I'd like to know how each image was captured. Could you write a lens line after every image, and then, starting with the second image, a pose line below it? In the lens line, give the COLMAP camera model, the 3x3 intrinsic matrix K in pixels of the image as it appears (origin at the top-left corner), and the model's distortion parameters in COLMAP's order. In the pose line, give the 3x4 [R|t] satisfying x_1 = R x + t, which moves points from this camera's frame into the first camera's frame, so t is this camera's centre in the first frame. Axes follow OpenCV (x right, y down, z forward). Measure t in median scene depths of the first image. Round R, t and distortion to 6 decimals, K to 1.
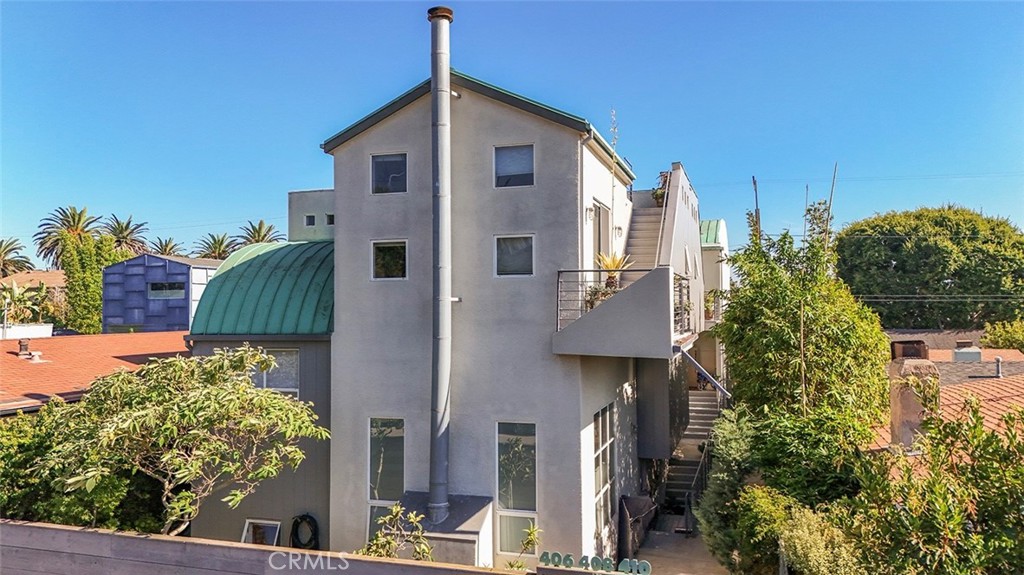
lens RADIAL K [[825.3, 0, 513.2], [0, 825.3, 287.4], [0, 0, 1]] dist [0.012427, -0.009578]
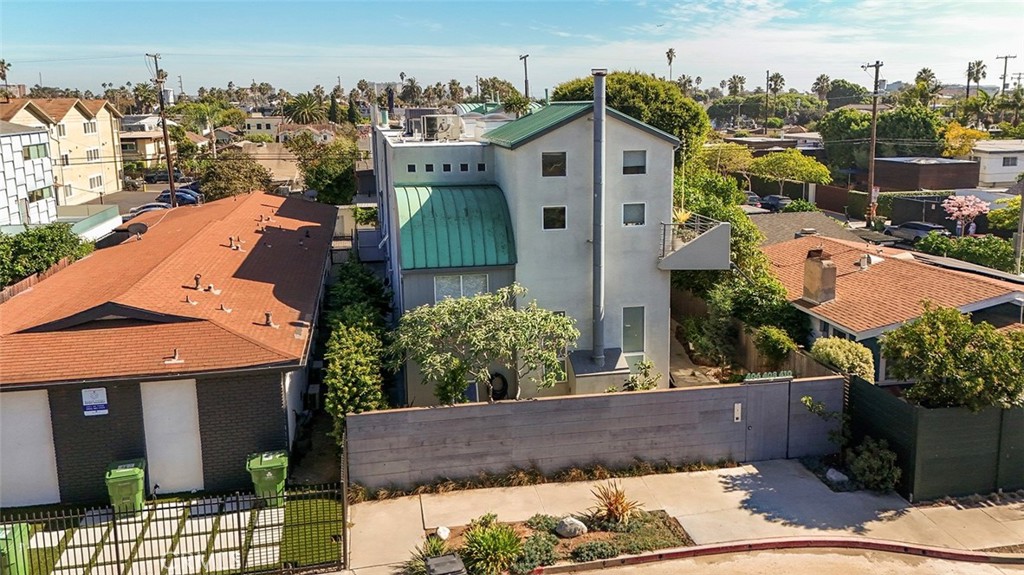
lens RADIAL K [[825.3, 0, 511.2], [0, 825.3, 286.6], [0, 0, 1]] dist [0.012427, -0.009578]
pose [[0.879054, -0.116019, 0.462388, -0.997740], [-0.003831, 0.968184, 0.250212, -0.309951], [-0.476706, -0.221721, 0.850642, -0.373629]]
